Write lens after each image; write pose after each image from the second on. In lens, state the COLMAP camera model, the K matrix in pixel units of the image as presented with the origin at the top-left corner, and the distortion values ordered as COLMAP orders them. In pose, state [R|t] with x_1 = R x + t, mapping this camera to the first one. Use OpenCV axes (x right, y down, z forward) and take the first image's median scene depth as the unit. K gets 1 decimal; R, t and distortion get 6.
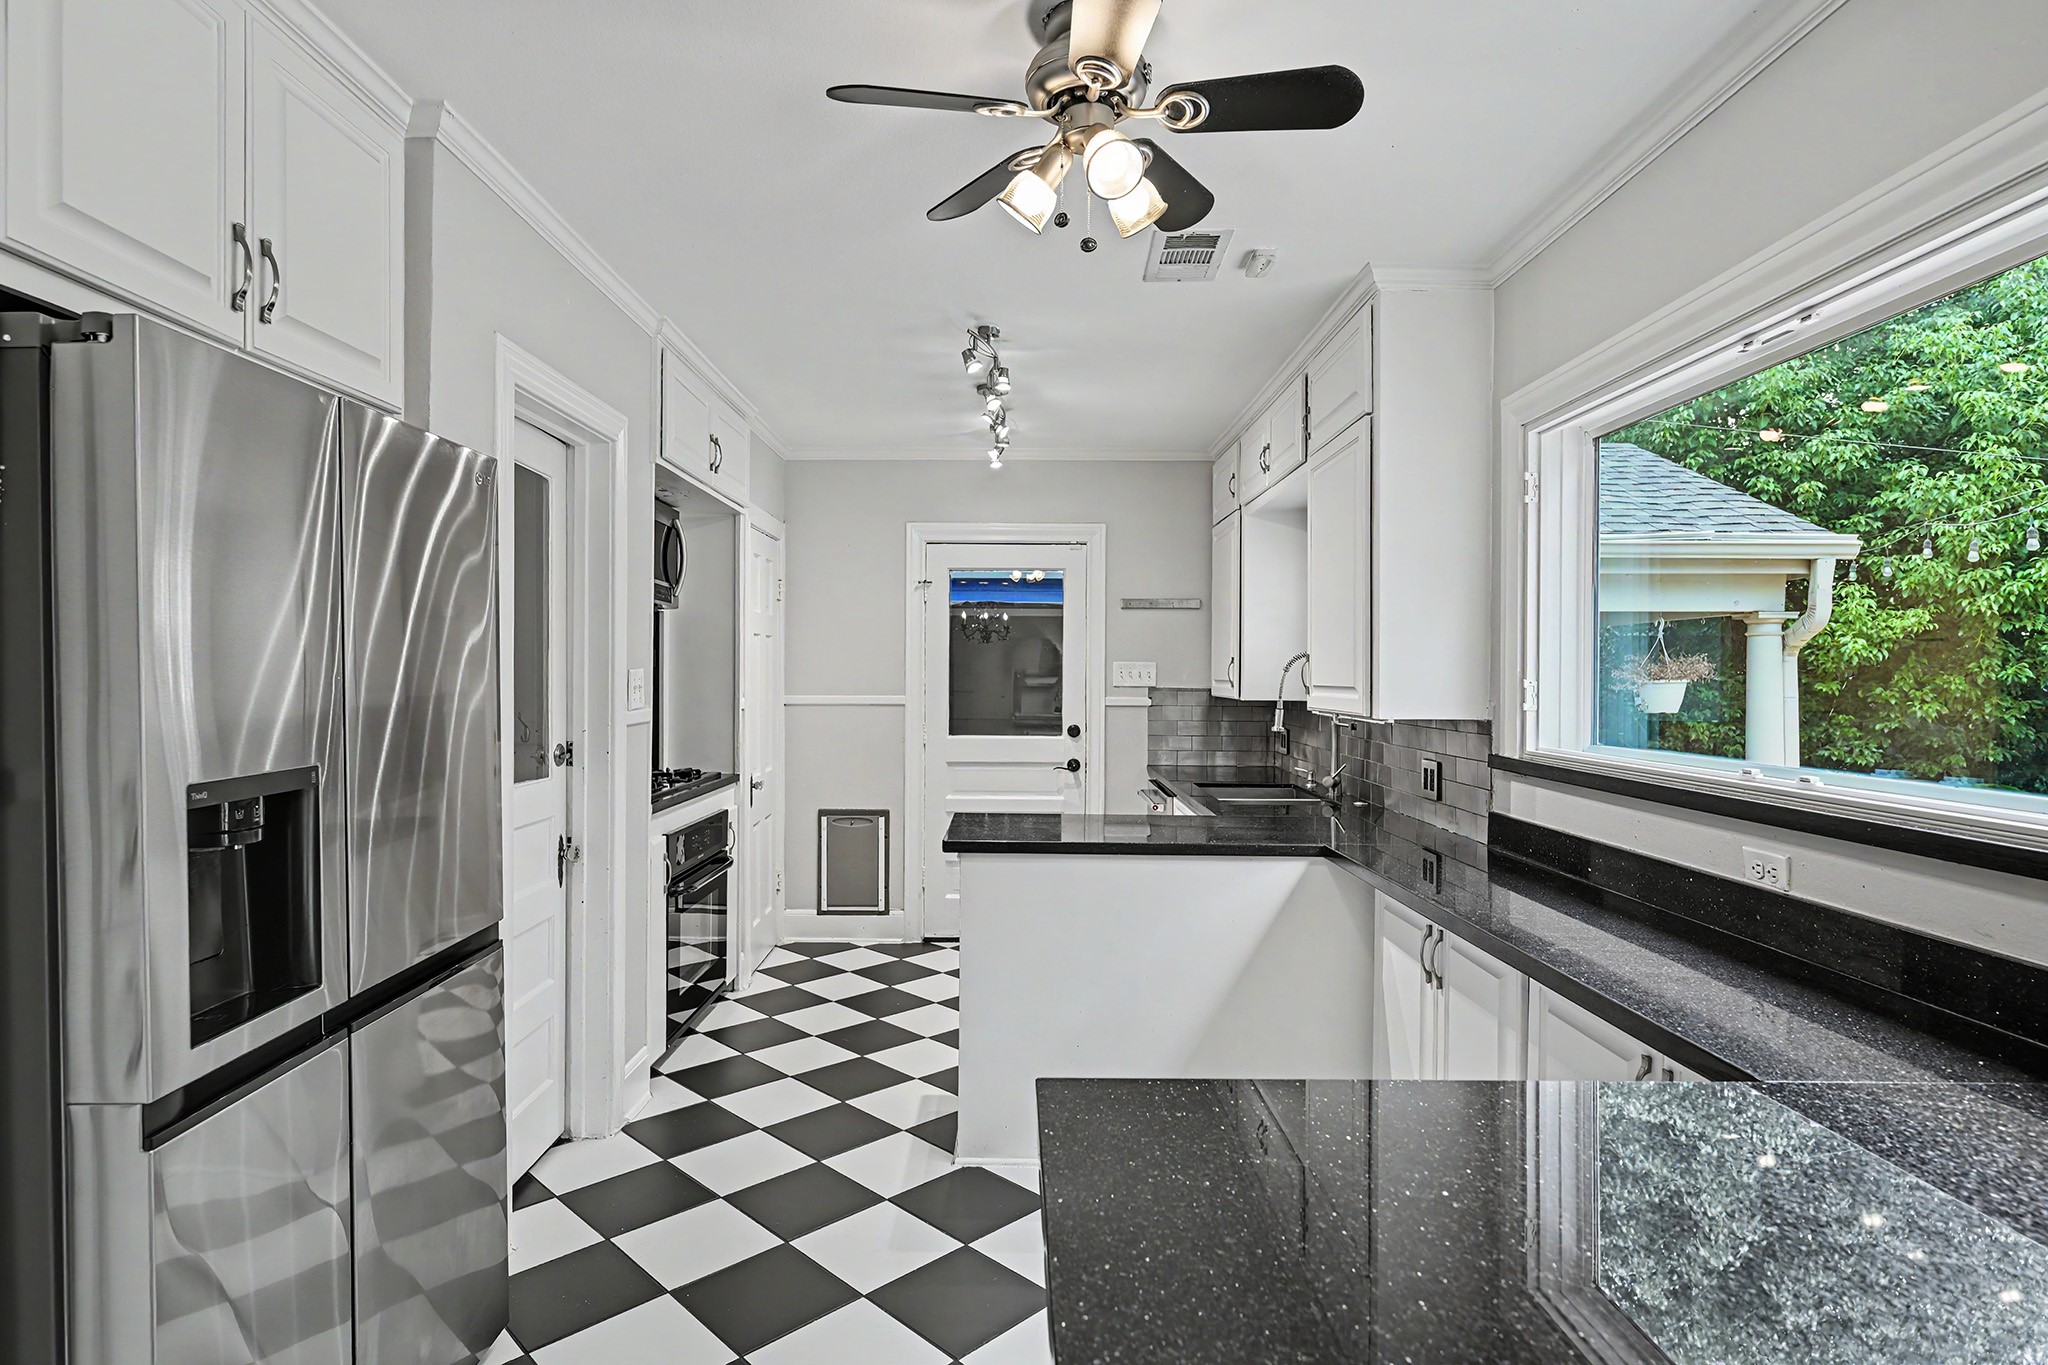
lens RADIAL K [[1097.1, 0, 1014.1], [0, 1097.1, 678.9], [0, 0, 1]] dist [-0.002665, -0.000139]
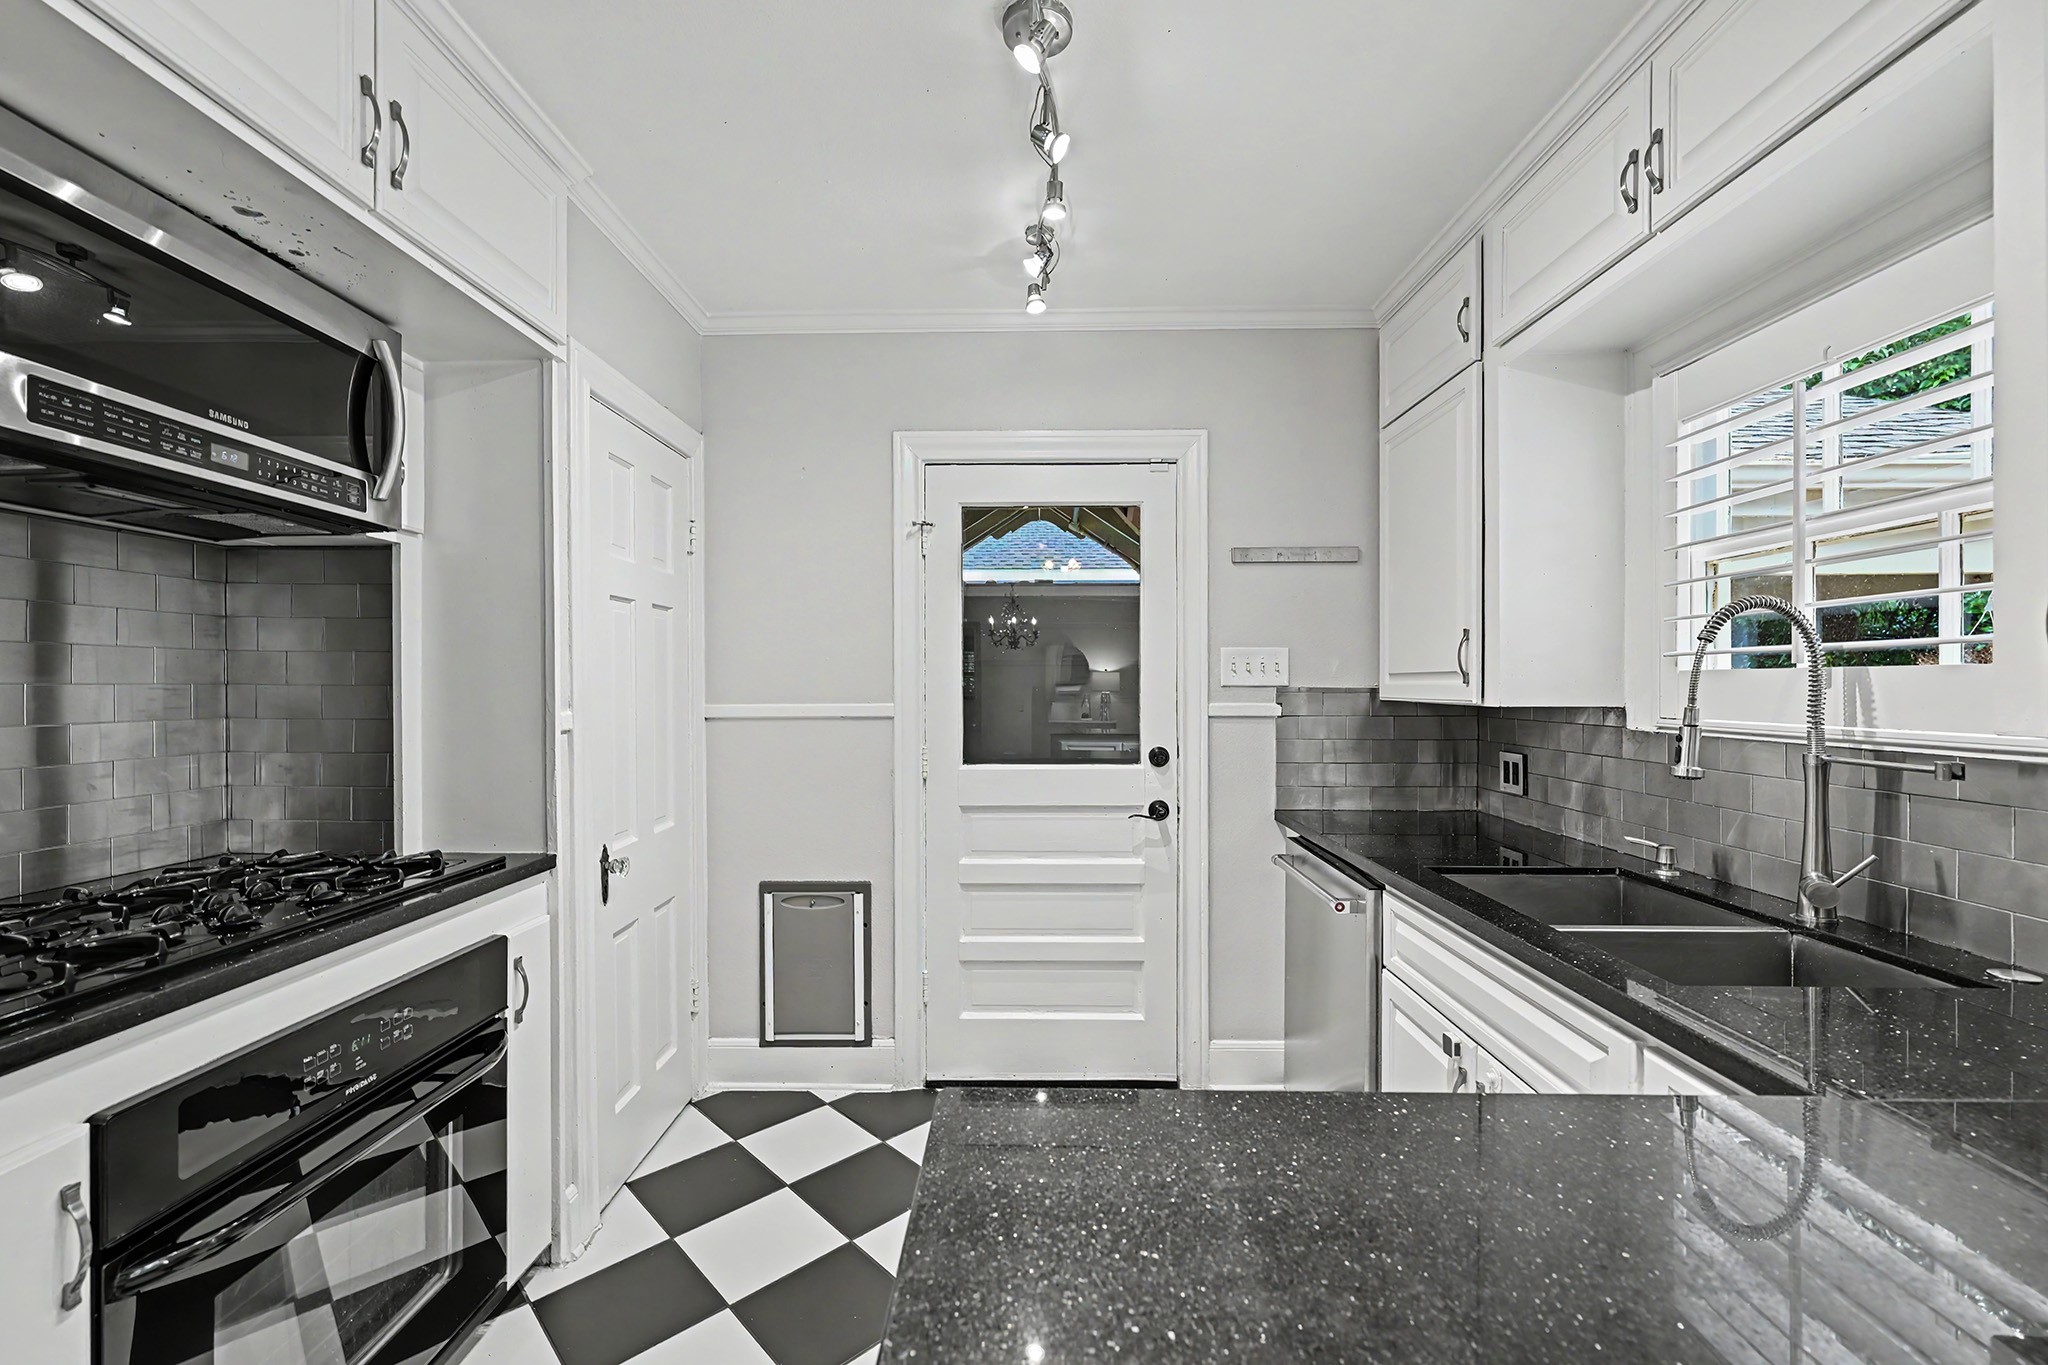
lens RADIAL K [[902.2, 0, 1027.6], [0, 902.2, 687.2], [0, 0, 1]] dist [-0.000736, -0.000035]
pose [[0.999936, -0.007760, -0.008254, -0.017075], [0.007725, 0.999961, -0.004262, 0.008678], [0.008286, 0.004198, 0.999957, 0.476111]]
